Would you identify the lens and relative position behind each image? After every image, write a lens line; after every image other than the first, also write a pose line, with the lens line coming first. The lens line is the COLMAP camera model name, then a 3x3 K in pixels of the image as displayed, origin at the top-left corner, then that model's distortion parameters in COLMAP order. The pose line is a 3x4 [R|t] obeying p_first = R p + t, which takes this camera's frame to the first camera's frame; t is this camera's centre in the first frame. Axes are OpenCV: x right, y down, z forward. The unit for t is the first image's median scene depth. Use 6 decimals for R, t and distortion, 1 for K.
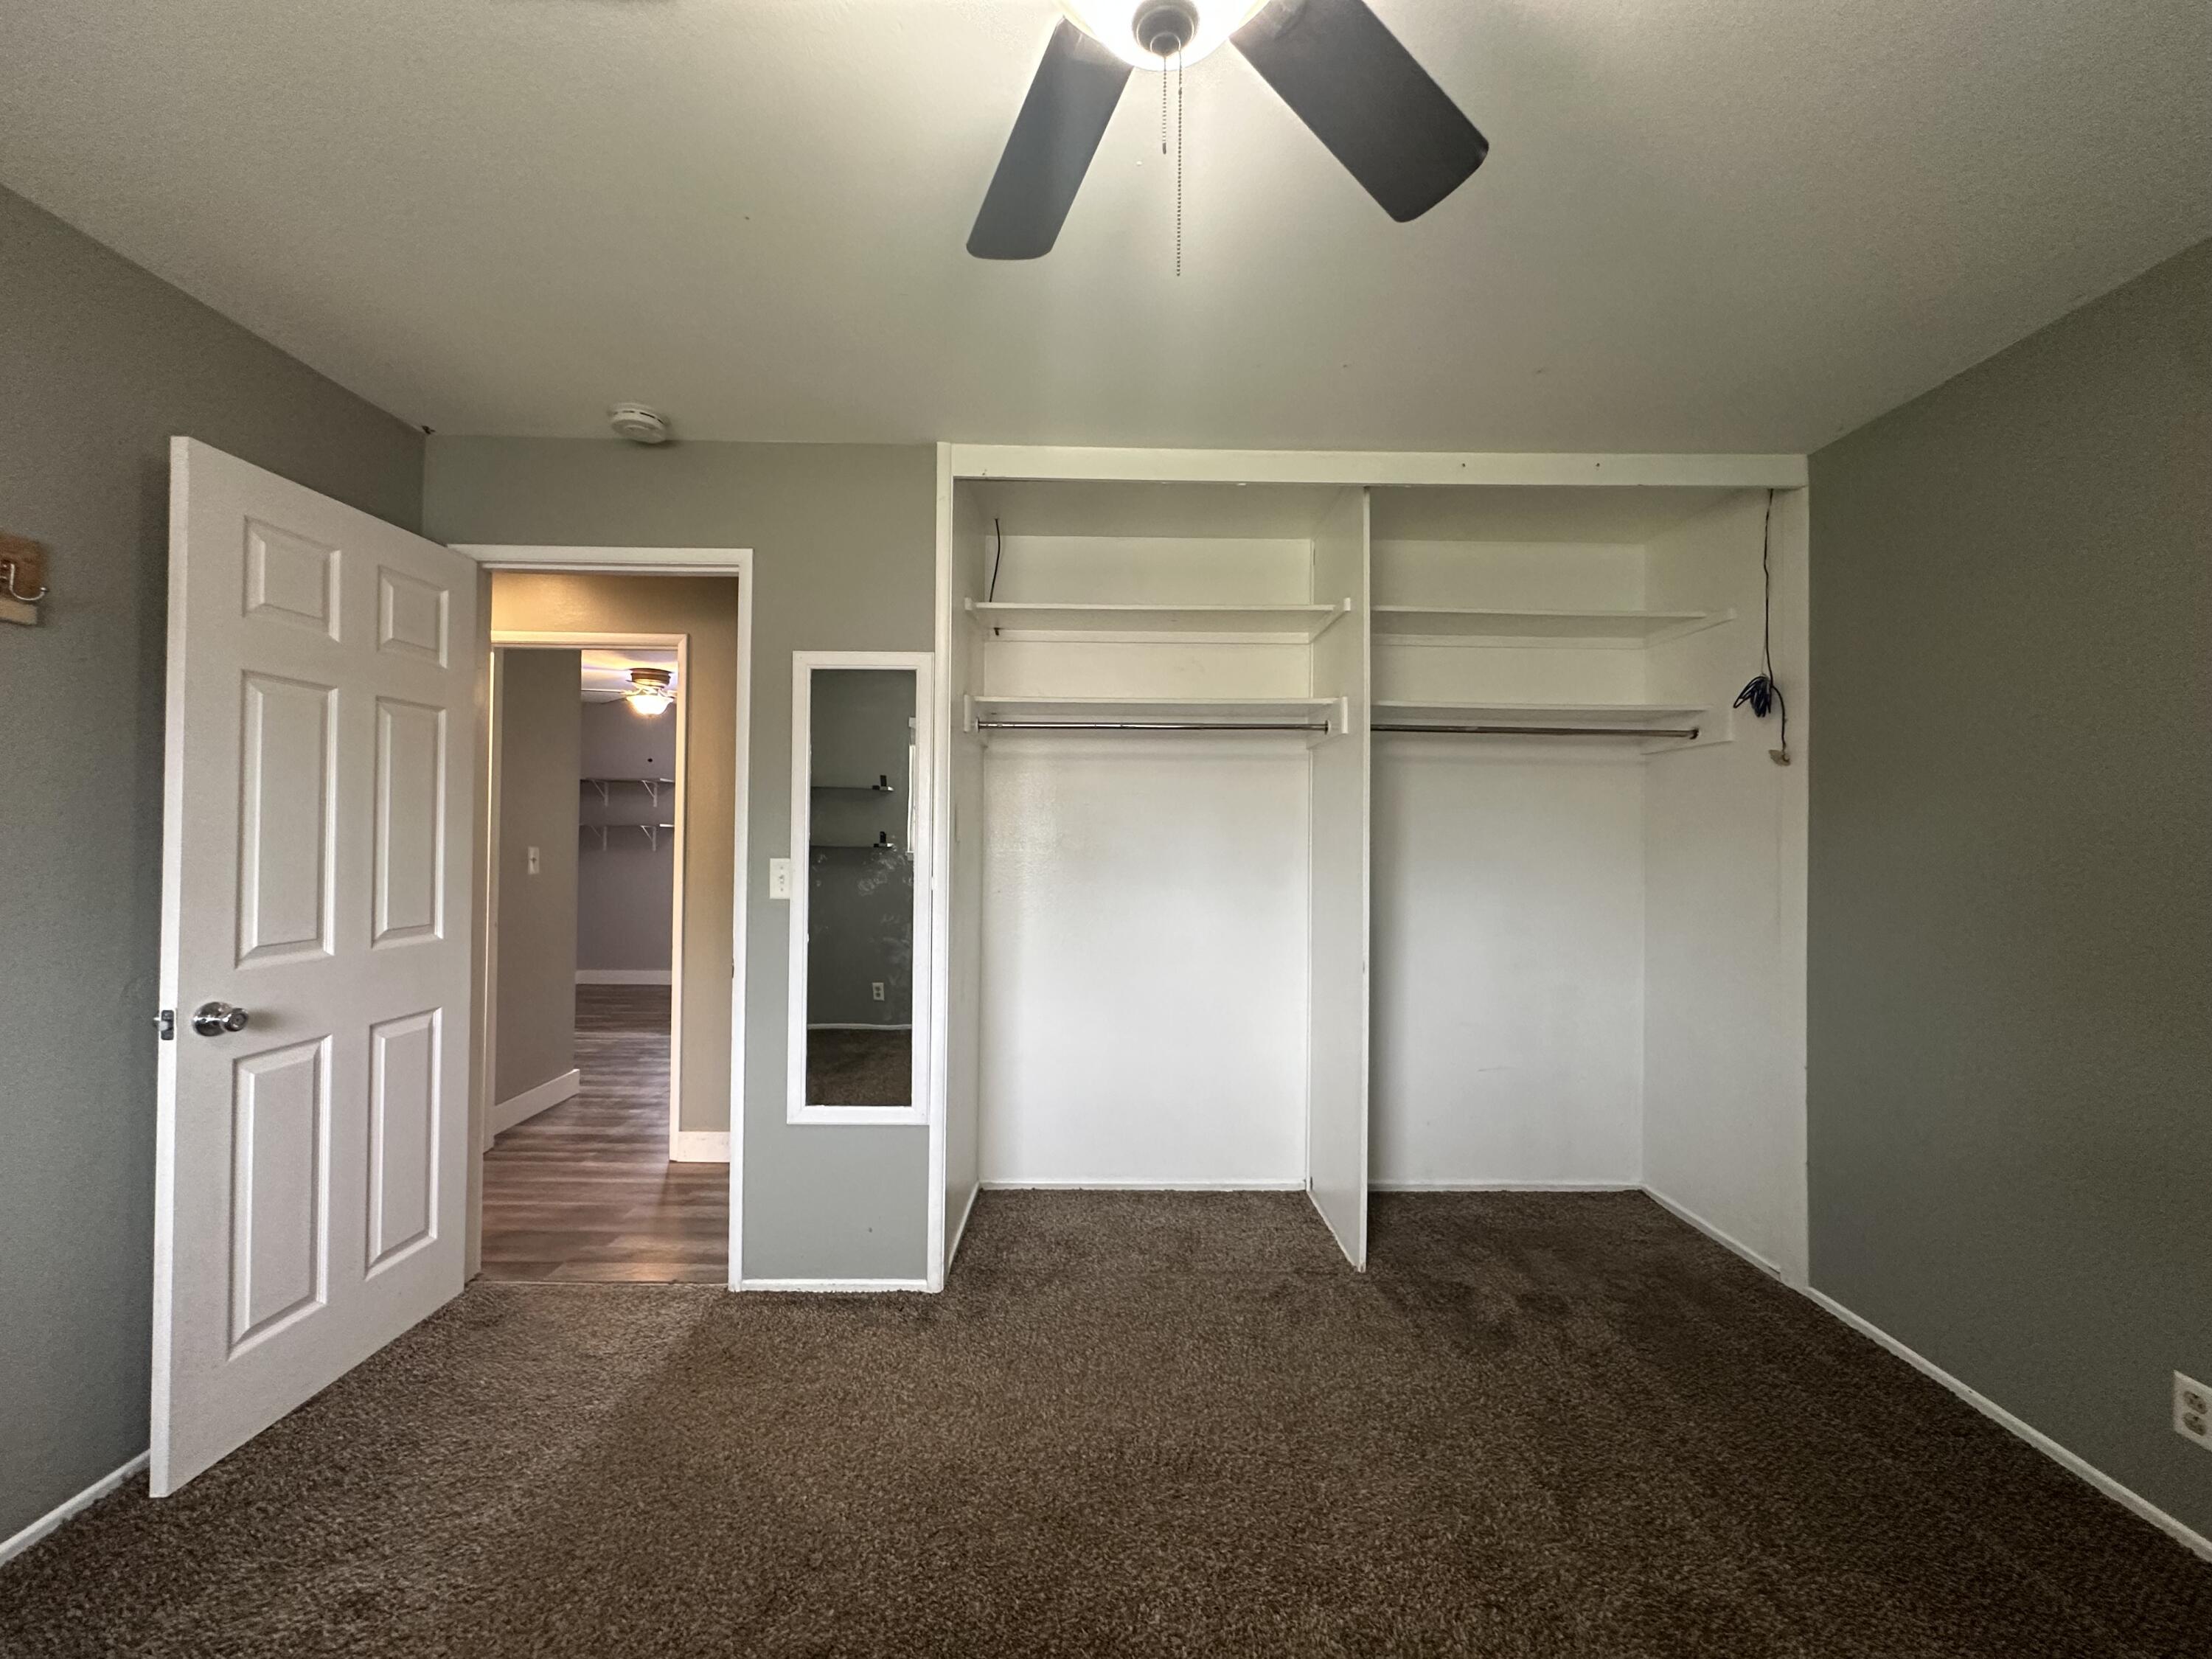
lens RADIAL K [[883.5, 0, 1105.6], [0, 883.5, 825.9], [0, 0, 1]] dist [-0.003232, 0.001102]
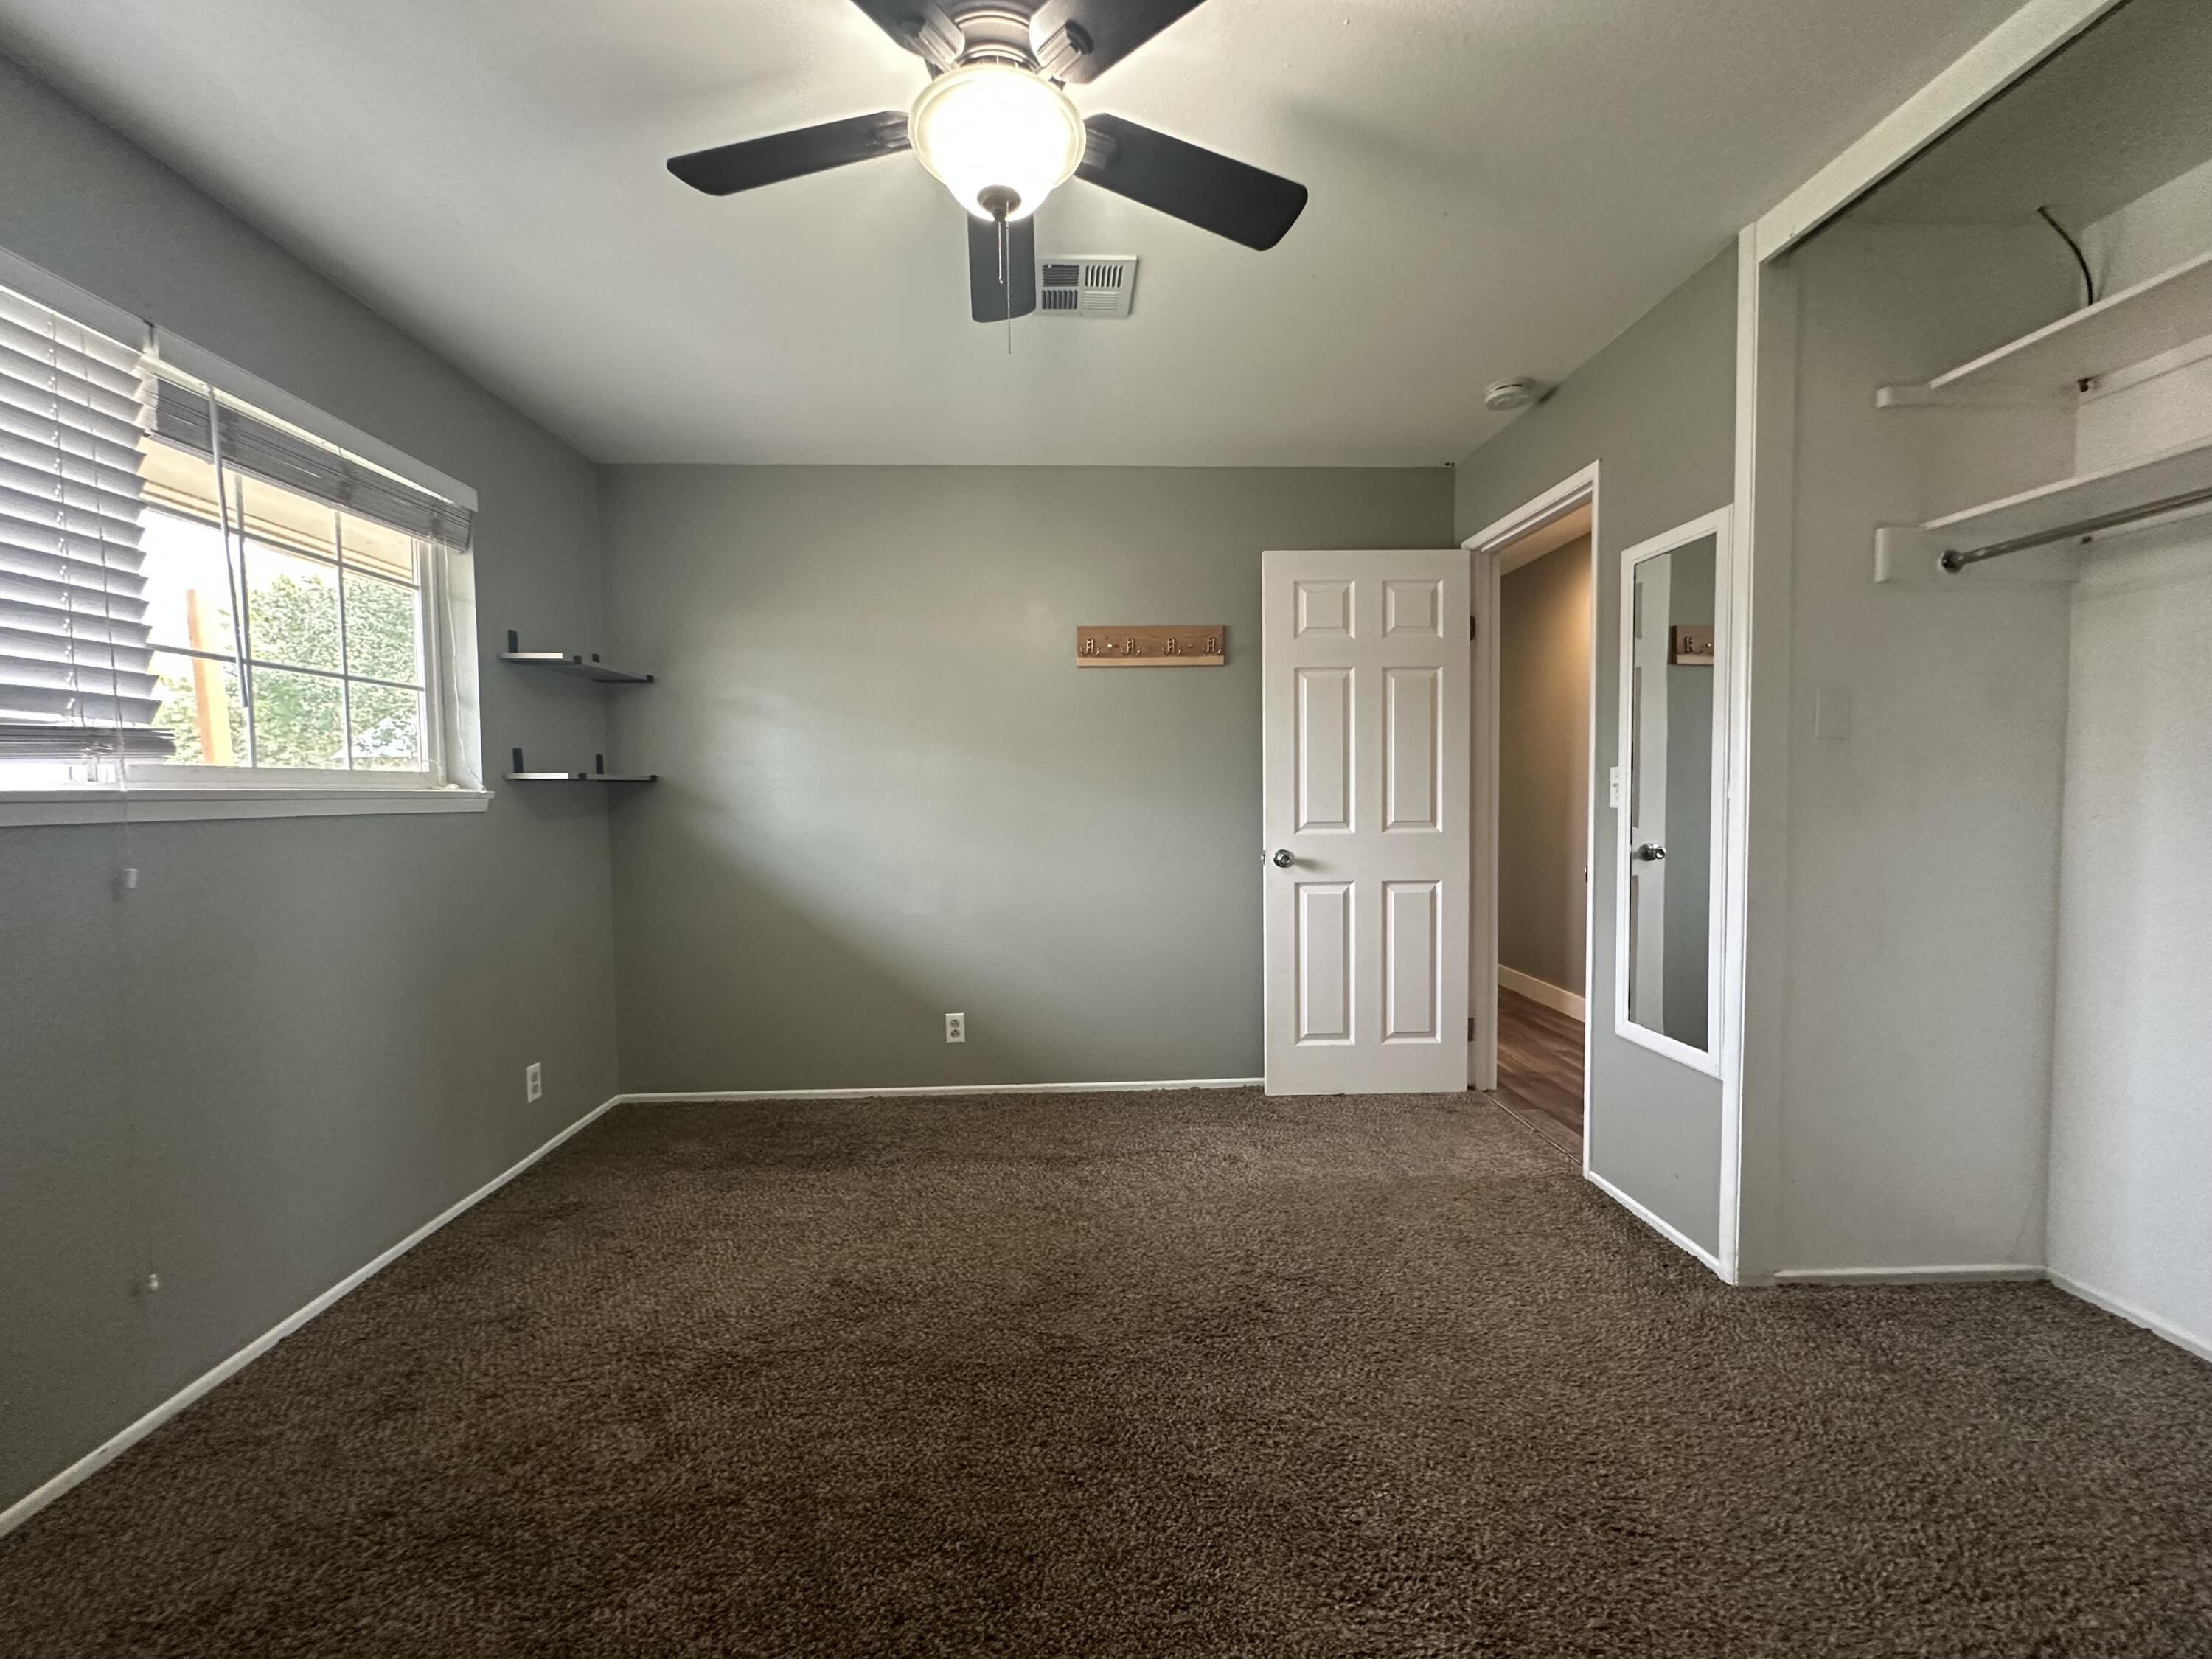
lens RADIAL K [[883.5, 0, 1111.0], [0, 883.5, 828.9], [0, 0, 1]] dist [-0.003232, 0.001102]
pose [[0.044444, 0.031351, -0.998520, 0.632183], [0.022786, 0.999216, 0.032387, 0.065307], [0.998752, -0.024191, 0.043695, 0.416189]]
